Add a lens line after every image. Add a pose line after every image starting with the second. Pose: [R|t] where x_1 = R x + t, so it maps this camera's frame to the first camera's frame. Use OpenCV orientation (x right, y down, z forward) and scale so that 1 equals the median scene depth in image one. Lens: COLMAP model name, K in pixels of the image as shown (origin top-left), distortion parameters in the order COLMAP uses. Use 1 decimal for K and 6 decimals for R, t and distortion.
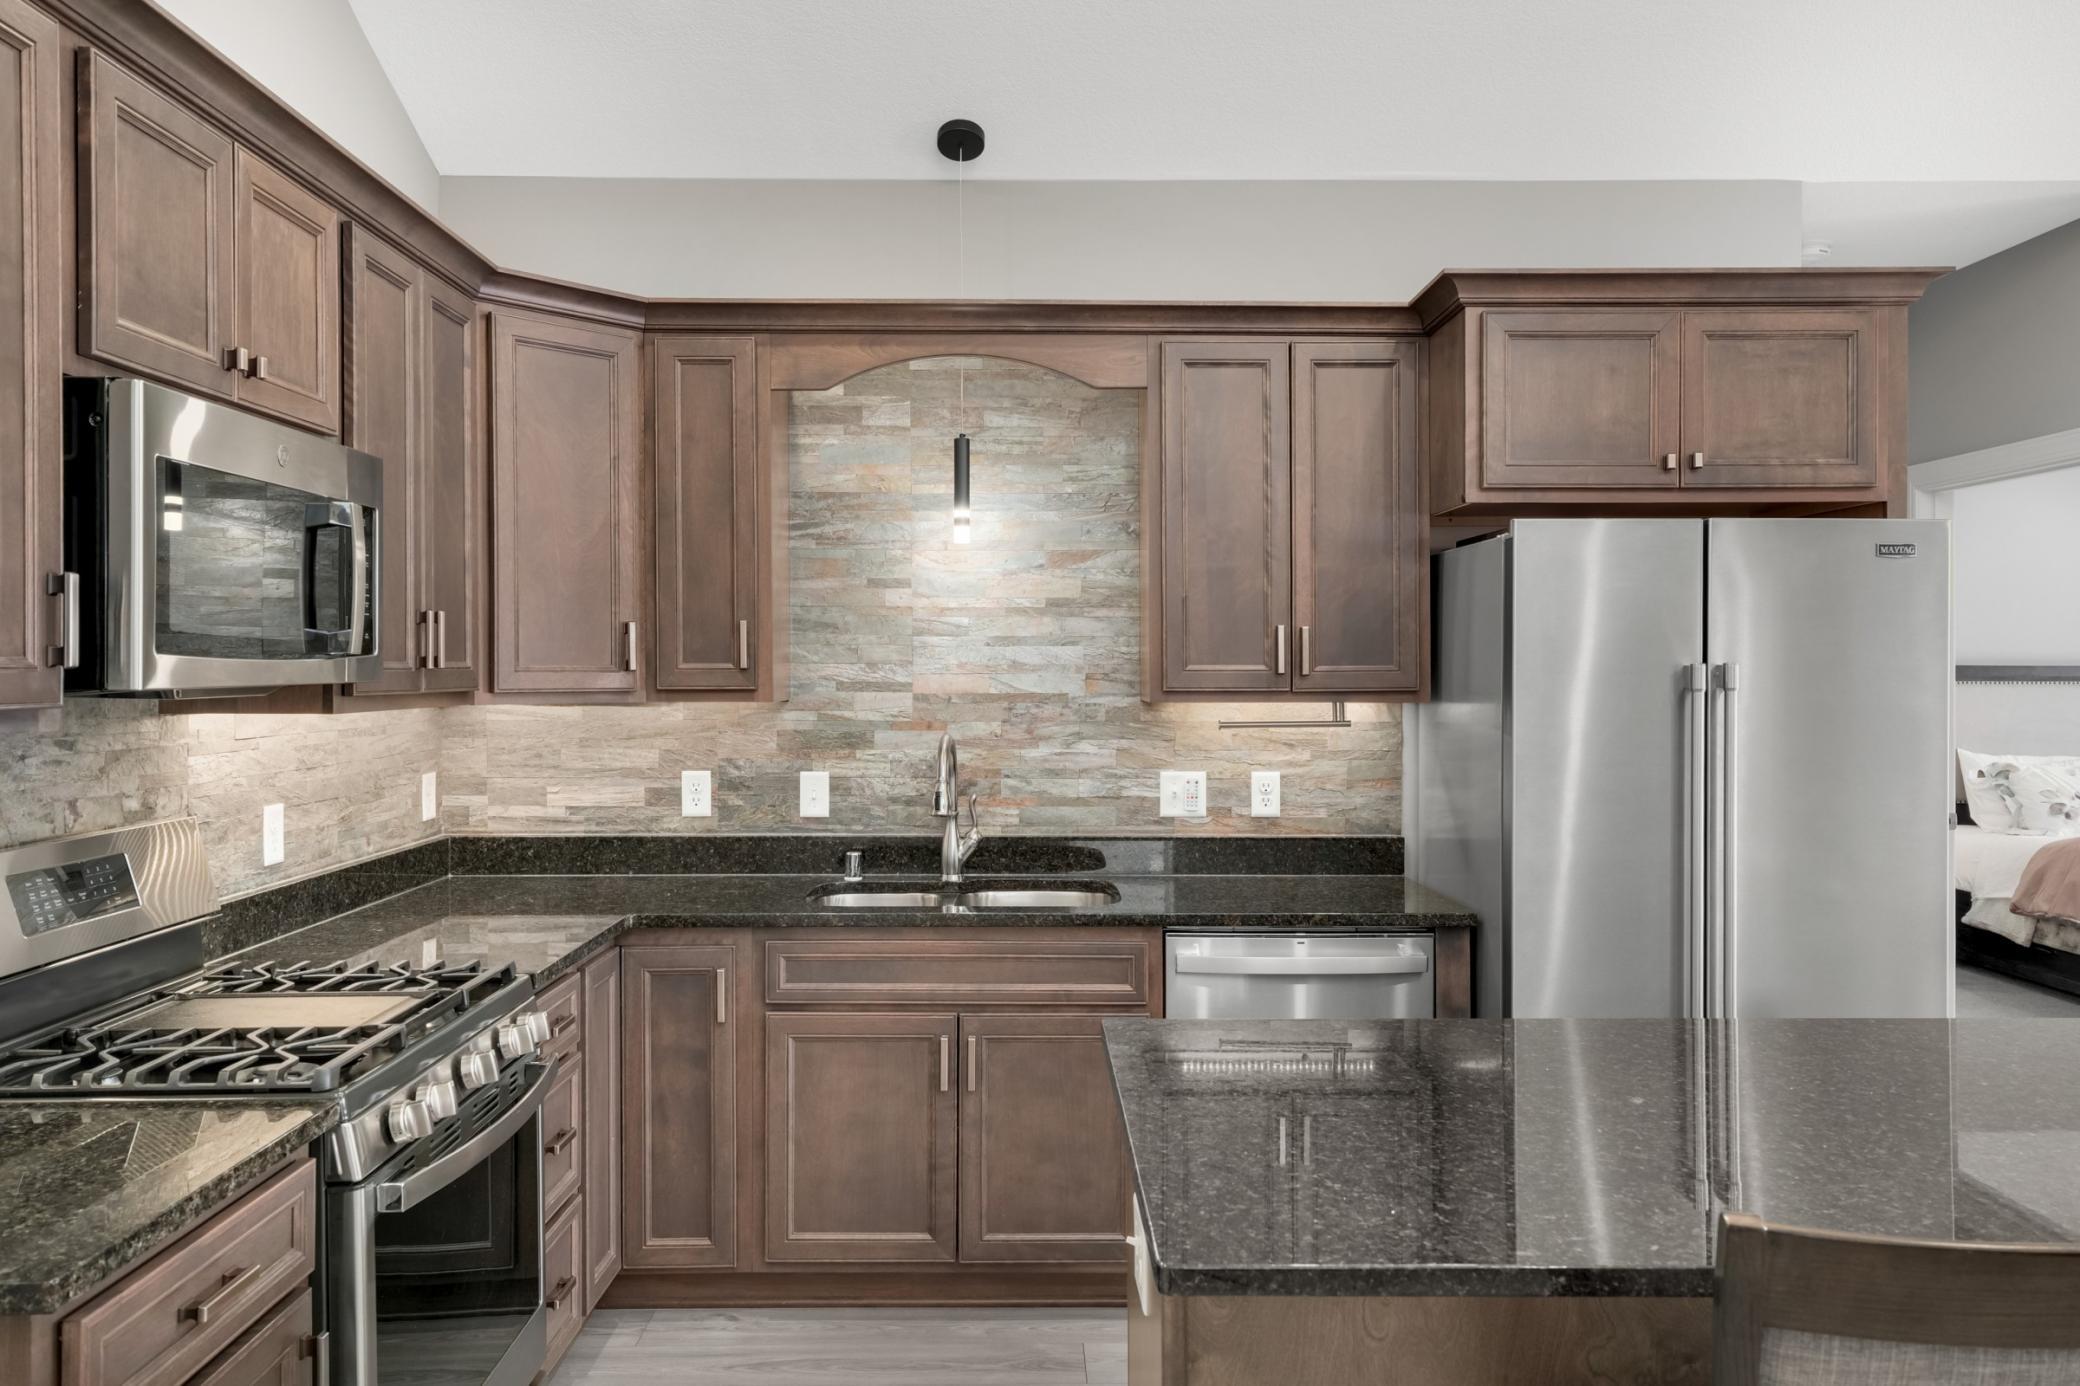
lens RADIAL K [[1492.0, 0, 1038.1], [0, 1492.0, 678.6], [0, 0, 1]] dist [0.000597, 0.000823]
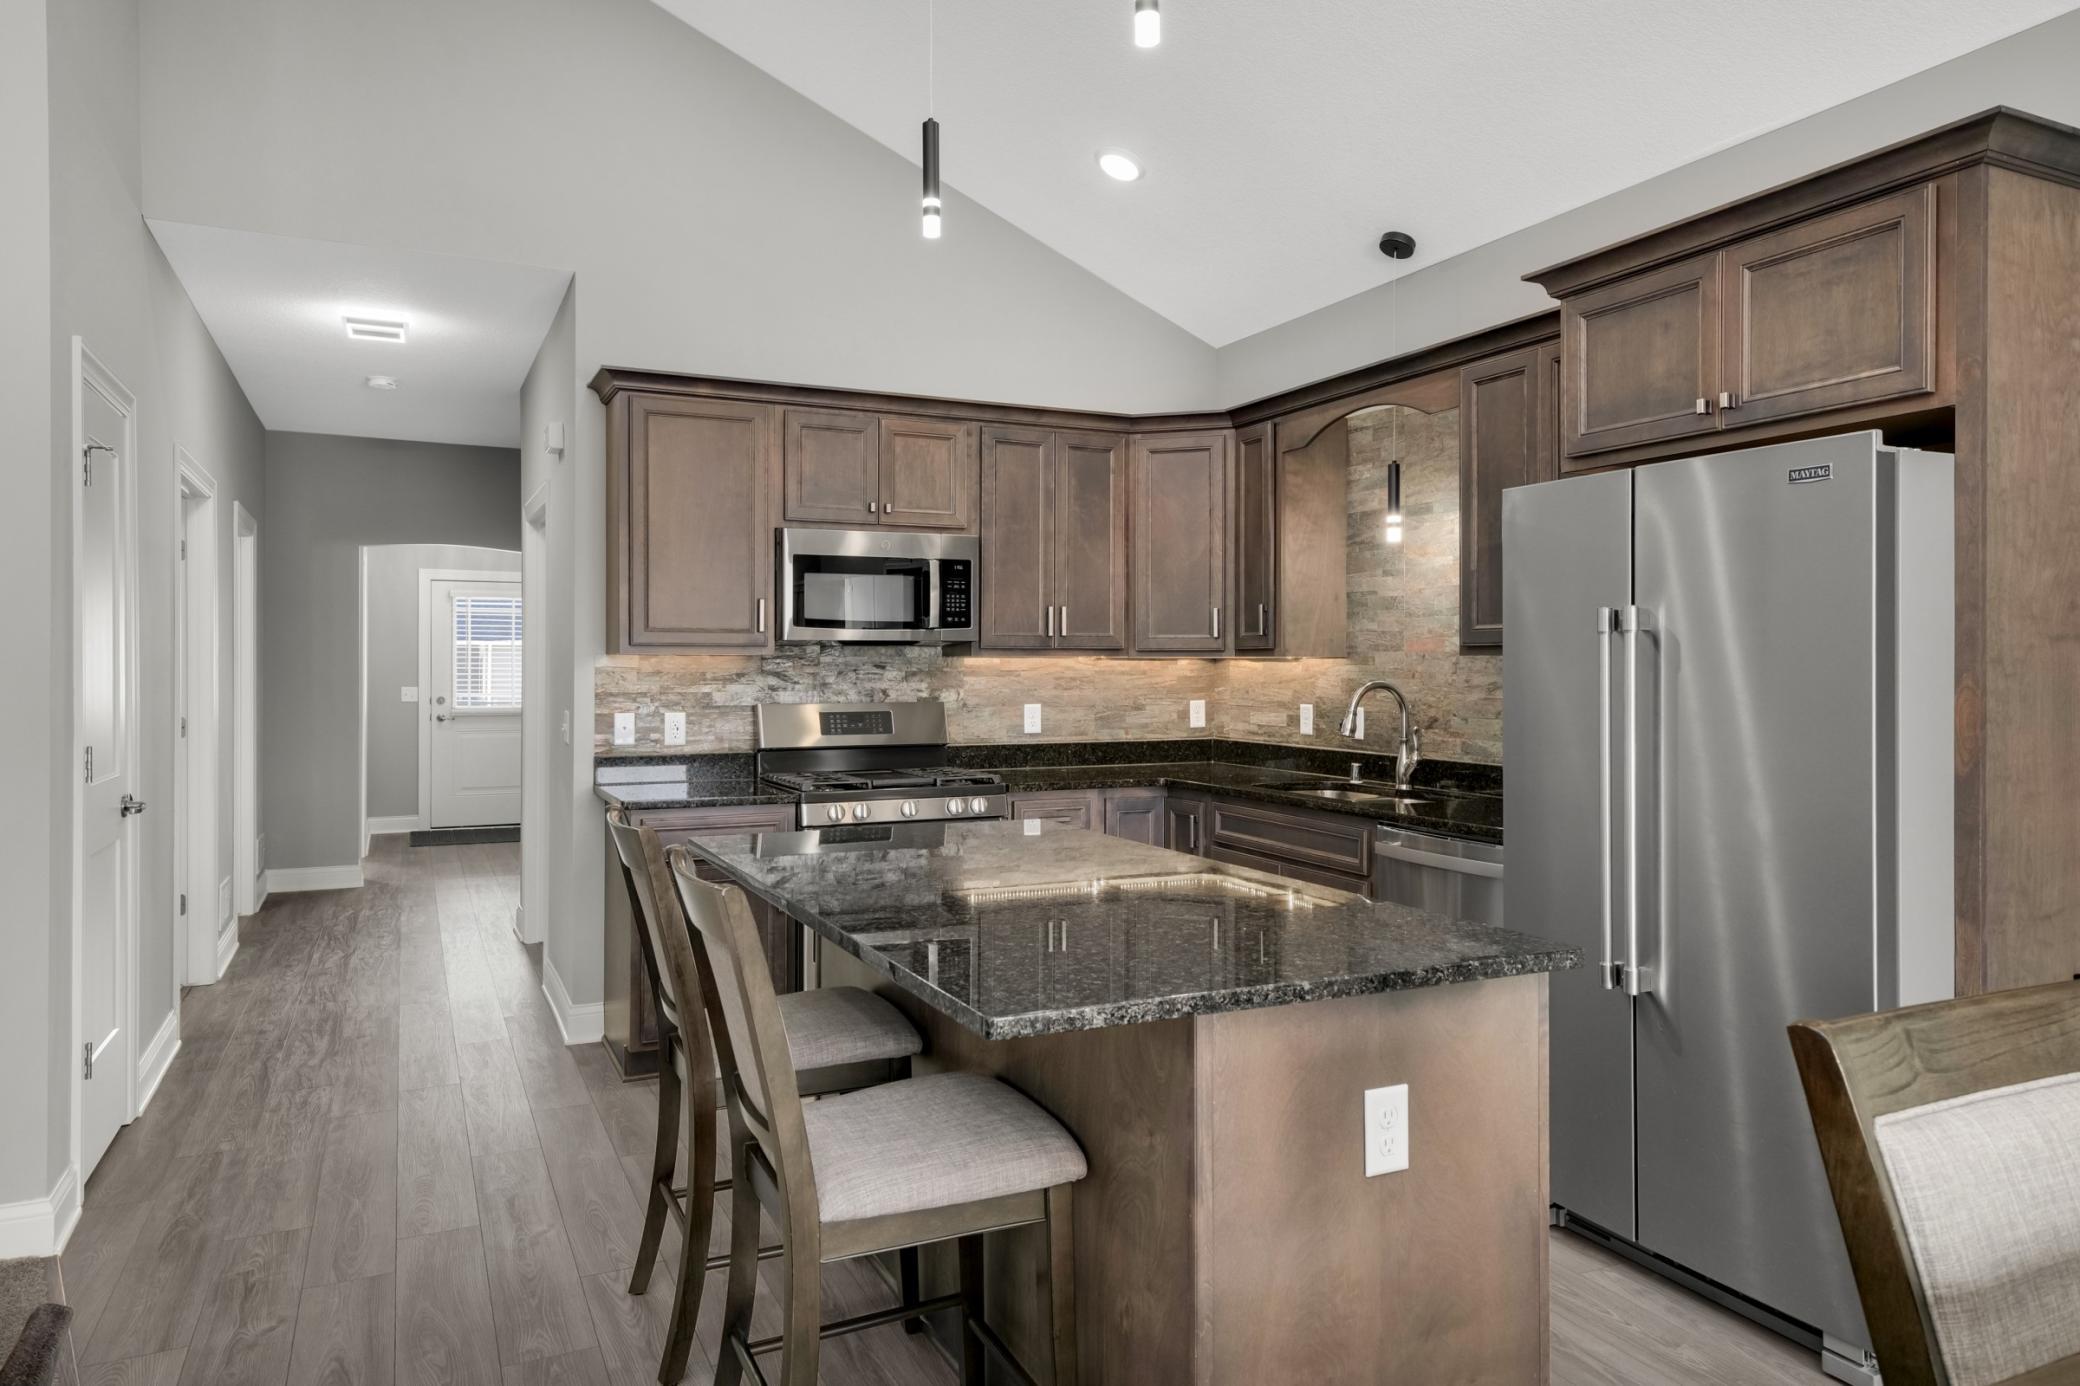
lens RADIAL K [[1326.4, 0, 1035.9], [0, 1326.4, 660.3], [0, 0, 1]] dist [0.002402, 0.000183]
pose [[0.418396, -0.003211, -0.908259, 0.881276], [-0.007716, 0.999945, -0.007090, 0.029124], [0.908232, 0.009974, 0.418349, 0.188374]]
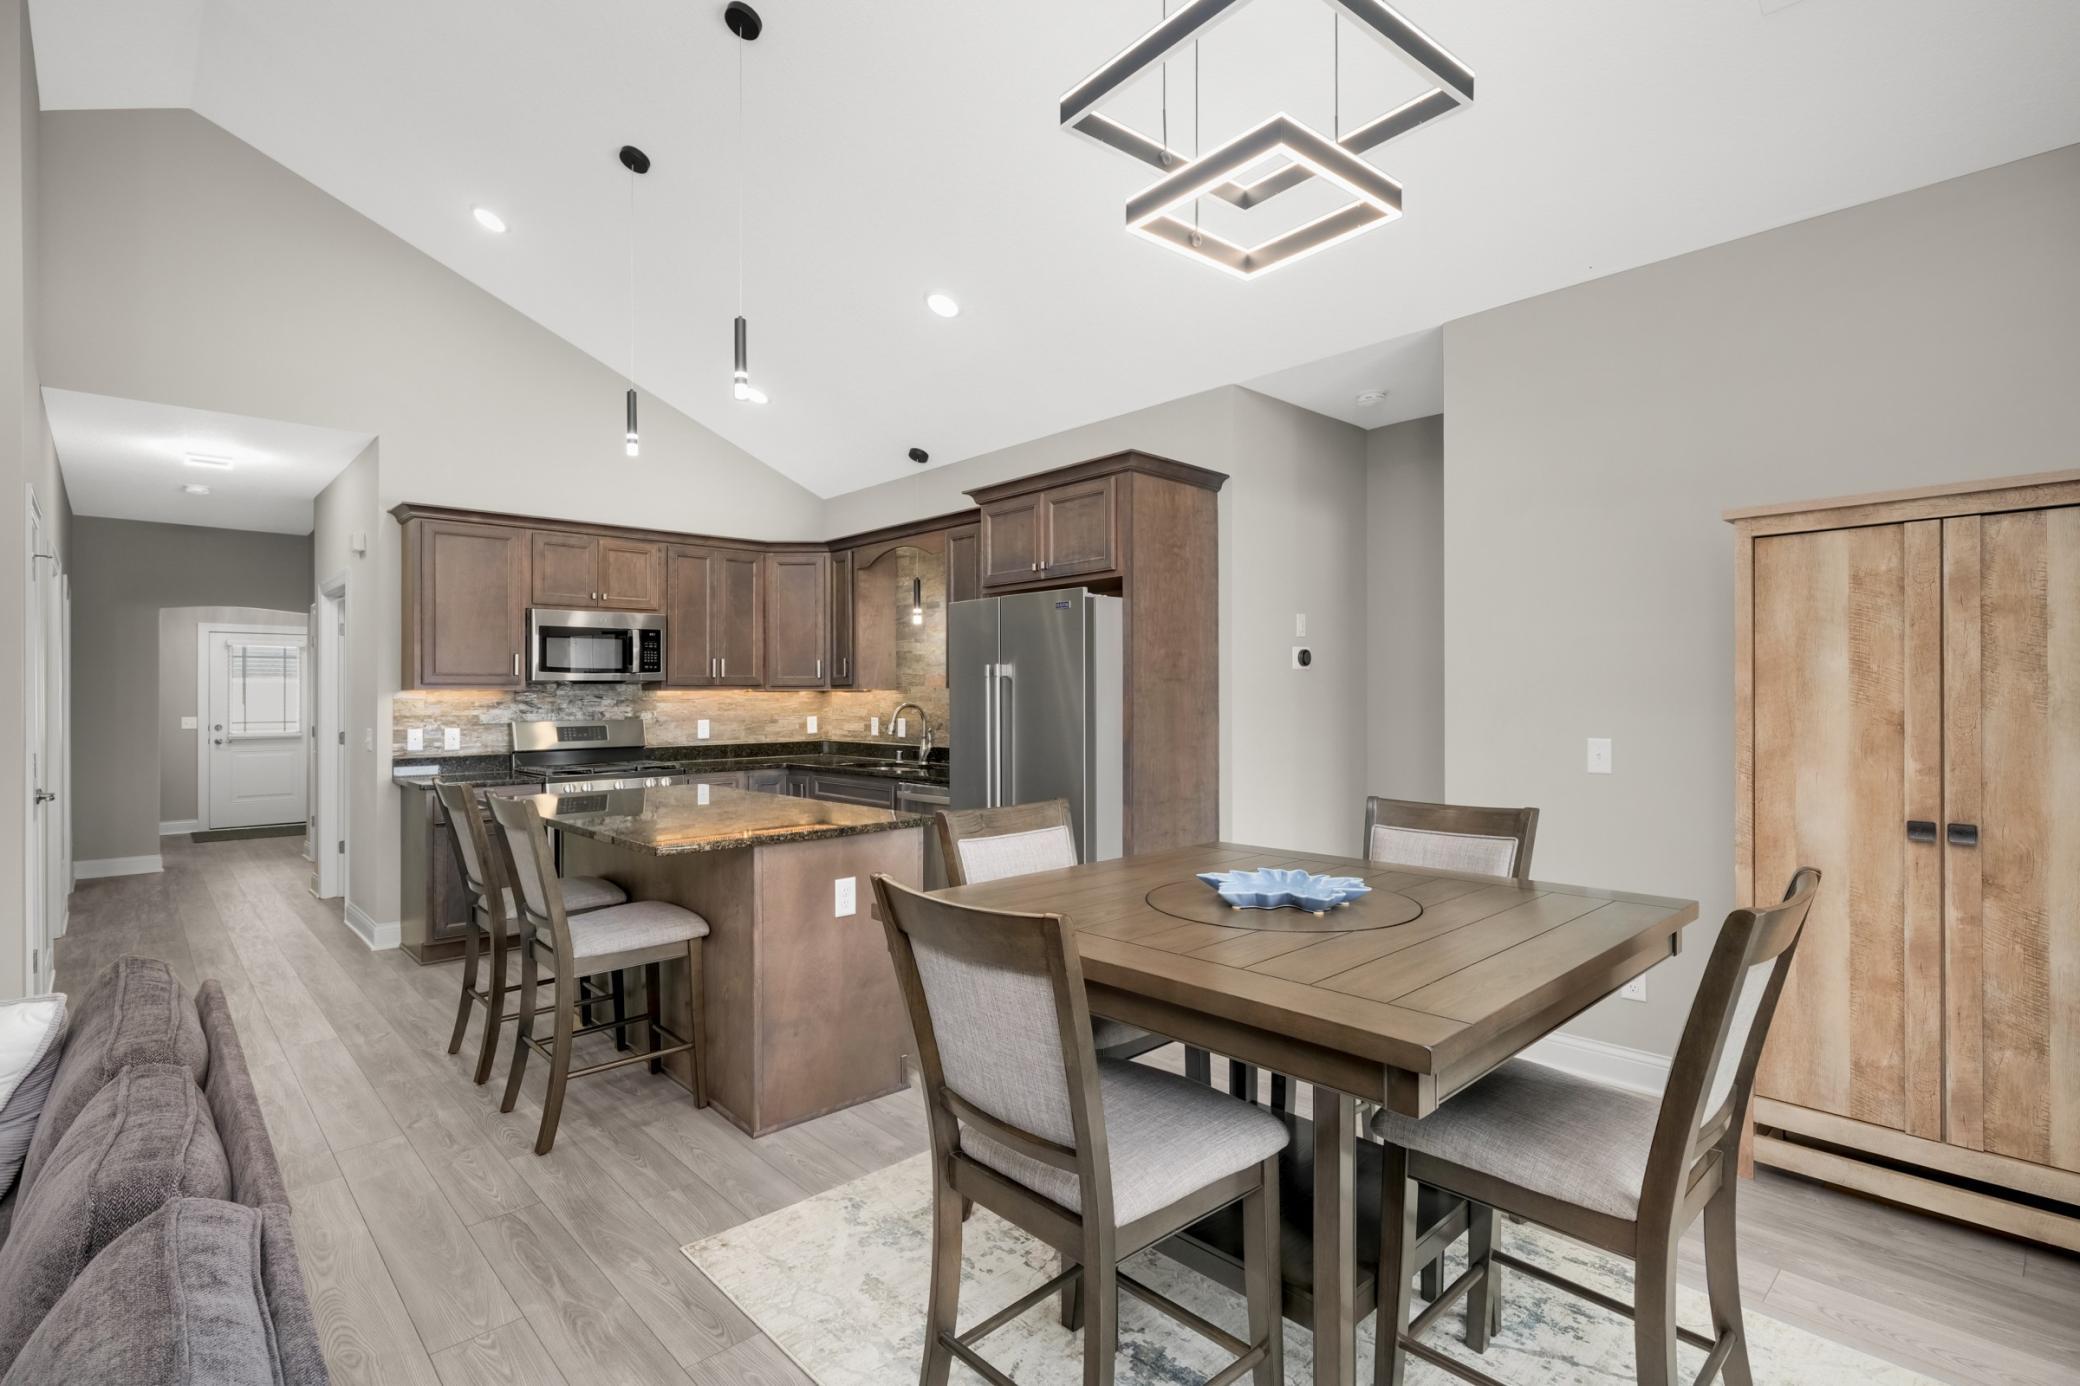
lens RADIAL K [[990.8, 0, 1049.0], [0, 990.8, 678.7], [0, 0, 1]] dist [-0.012459, -0.000308]
pose [[0.678963, -0.016427, -0.733989, 1.215622], [0.001212, 0.999773, -0.021255, 0.032122], [0.734172, 0.013542, 0.678829, 0.072275]]
